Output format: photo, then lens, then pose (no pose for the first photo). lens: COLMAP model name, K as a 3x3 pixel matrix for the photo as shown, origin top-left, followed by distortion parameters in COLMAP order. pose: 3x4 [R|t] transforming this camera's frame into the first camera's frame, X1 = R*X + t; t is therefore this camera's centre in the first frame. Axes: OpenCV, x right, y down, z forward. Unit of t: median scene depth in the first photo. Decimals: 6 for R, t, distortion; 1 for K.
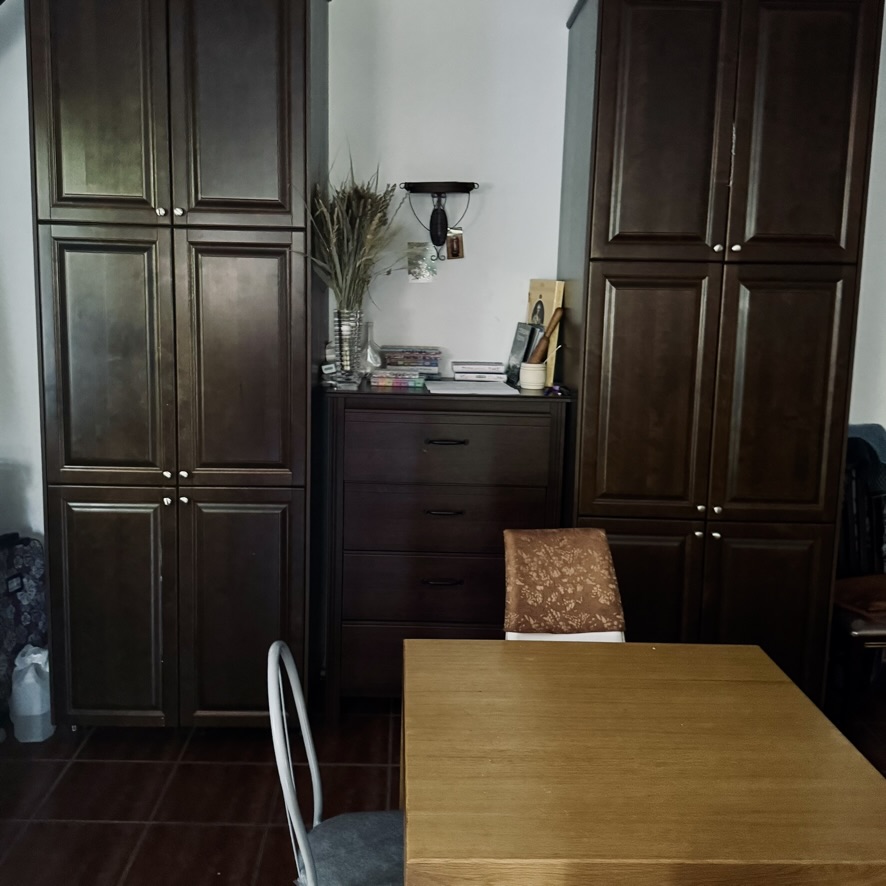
lens RADIAL K [[892.9, 0, 439.3], [0, 892.9, 418.5], [0, 0, 1]] dist [0.147836, -0.255565]
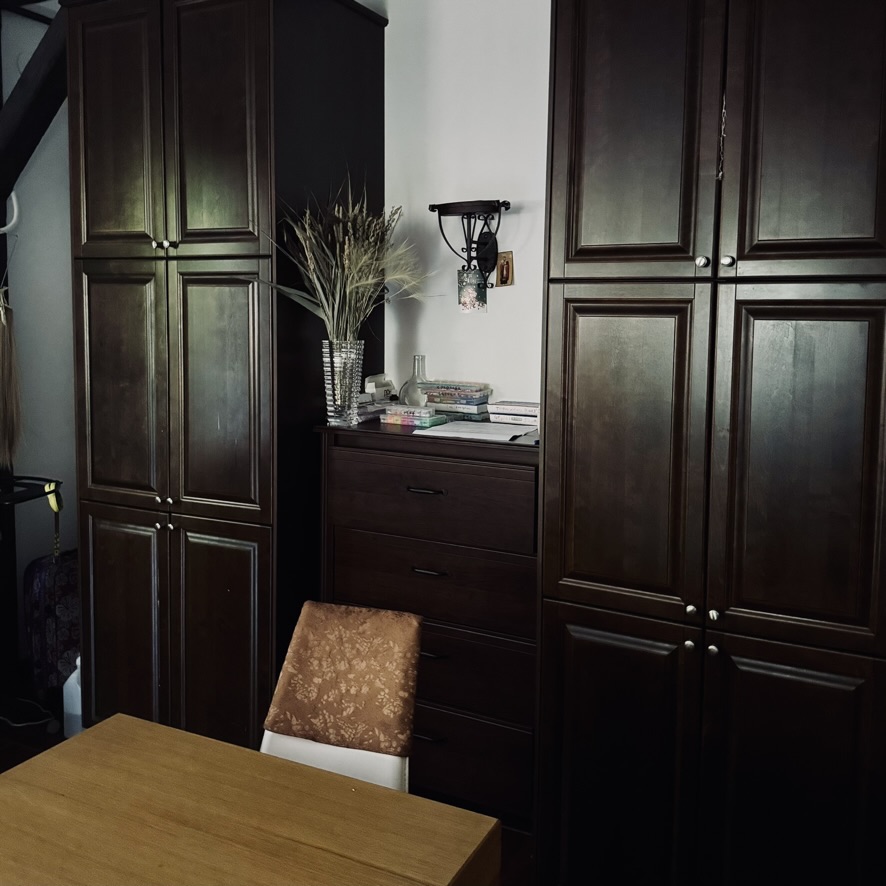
lens RADIAL K [[862.7, 0, 442.0], [0, 862.7, 401.5], [0, 0, 1]] dist [0.140609, -0.254261]
pose [[0.894257, 0.037701, -0.445964, 0.418566], [-0.065977, 0.996664, -0.048043, -0.022281], [0.442665, 0.072386, 0.893761, 0.255106]]
